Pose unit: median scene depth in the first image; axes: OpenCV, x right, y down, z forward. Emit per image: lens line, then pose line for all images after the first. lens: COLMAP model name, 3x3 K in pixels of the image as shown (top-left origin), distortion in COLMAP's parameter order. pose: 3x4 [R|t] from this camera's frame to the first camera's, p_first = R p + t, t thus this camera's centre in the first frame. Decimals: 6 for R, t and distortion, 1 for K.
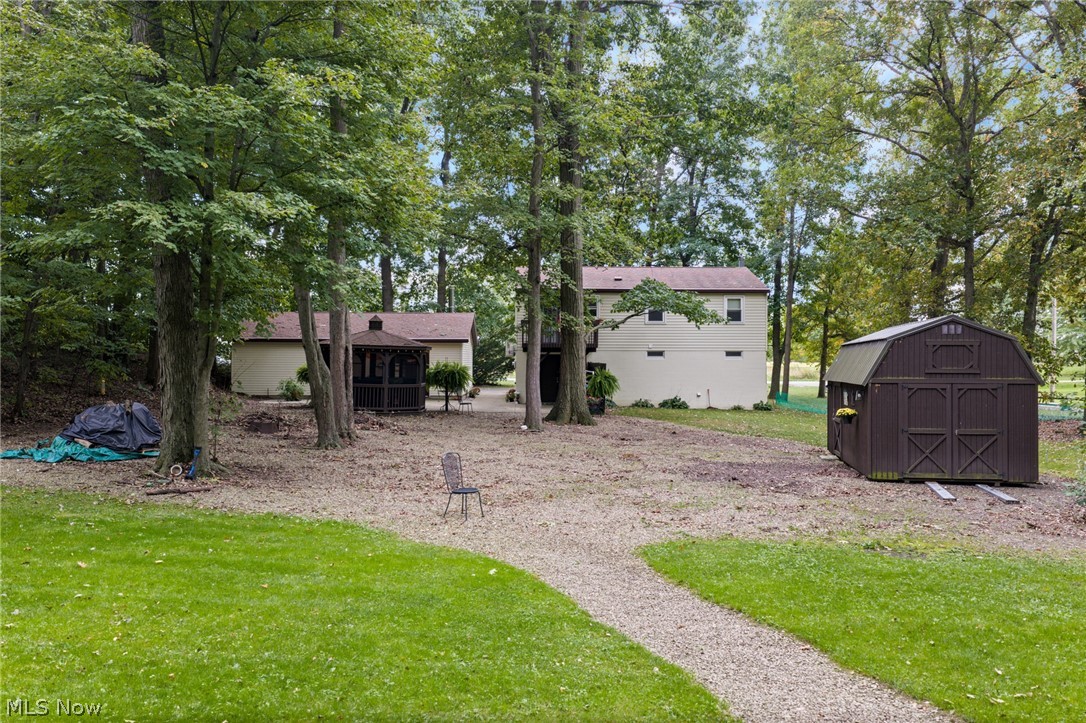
lens RADIAL K [[887.2, 0, 542.1], [0, 887.2, 359.8], [0, 0, 1]] dist [0.004753, -0.001561]
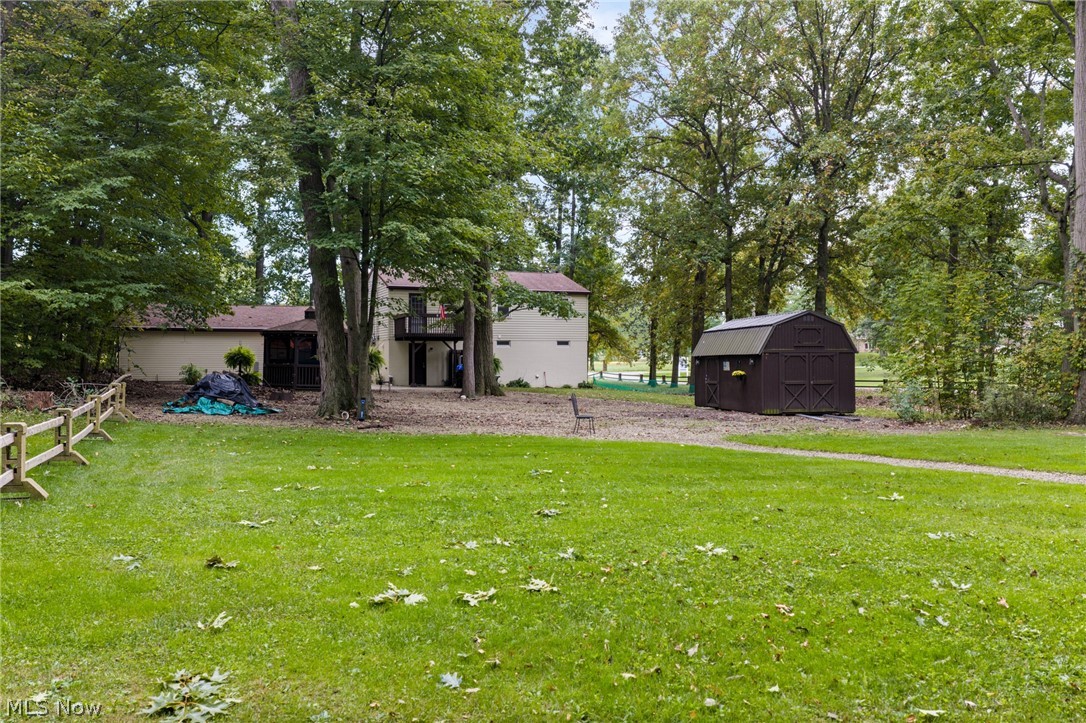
lens RADIAL K [[887.2, 0, 543.5], [0, 887.2, 361.9], [0, 0, 1]] dist [0.004753, -0.001561]
pose [[0.934949, -0.004924, 0.354748, -0.299681], [0.004380, 0.999988, 0.002336, 0.019972], [-0.354755, -0.000630, 0.934959, -0.178642]]
